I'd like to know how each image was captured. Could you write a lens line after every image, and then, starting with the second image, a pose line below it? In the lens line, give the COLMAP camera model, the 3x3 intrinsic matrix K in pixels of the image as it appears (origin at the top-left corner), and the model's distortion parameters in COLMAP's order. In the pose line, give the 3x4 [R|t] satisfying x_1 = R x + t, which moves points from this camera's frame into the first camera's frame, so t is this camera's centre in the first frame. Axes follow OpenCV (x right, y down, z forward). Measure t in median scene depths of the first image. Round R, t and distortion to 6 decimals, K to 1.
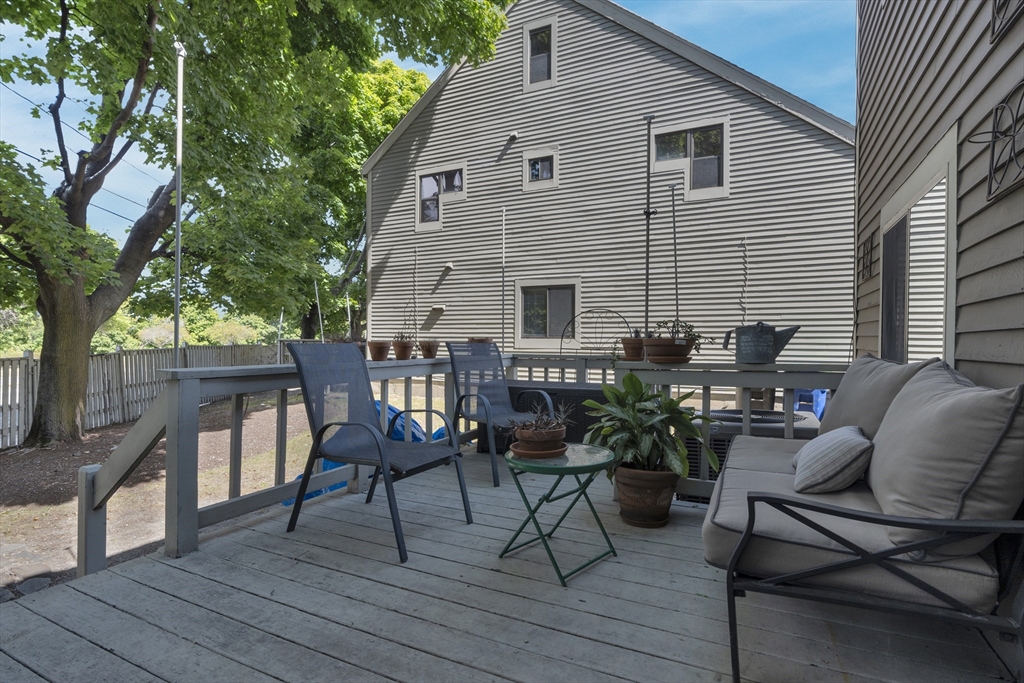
lens RADIAL K [[496.9, 0, 514.6], [0, 496.9, 341.8], [0, 0, 1]] dist [0.003075, 0.000155]
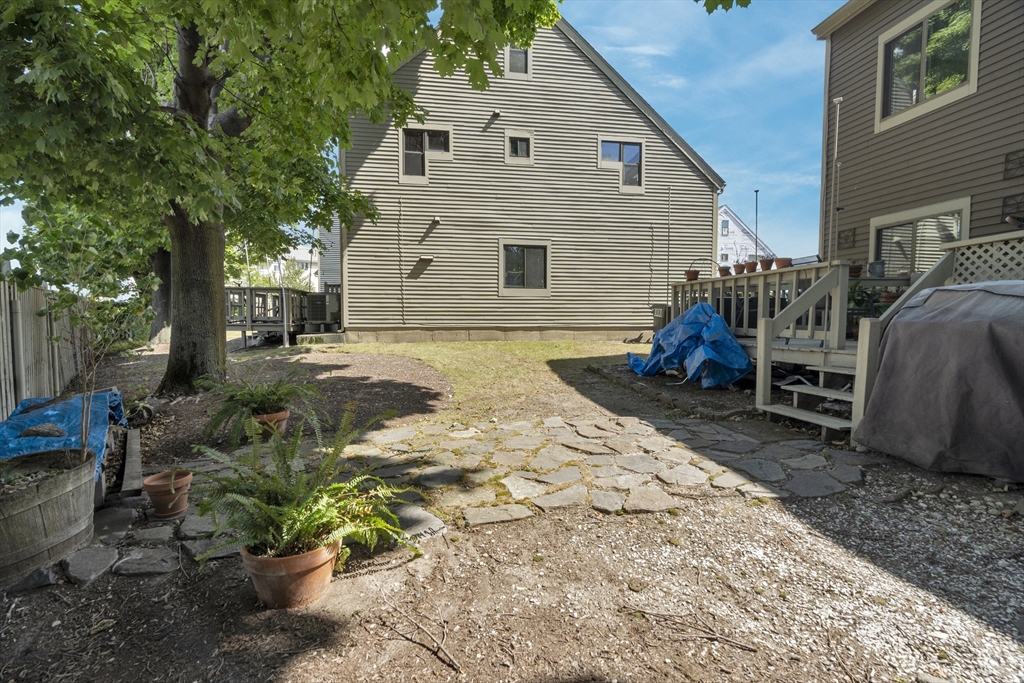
lens RADIAL K [[460.8, 0, 510.5], [0, 460.8, 343.3], [0, 0, 1]] dist [-0.004561, 0.003267]
pose [[0.810664, -0.043961, 0.583859, -0.641001], [0.008752, 0.997976, 0.062991, 0.058098], [-0.585447, -0.045955, 0.809407, 0.083095]]
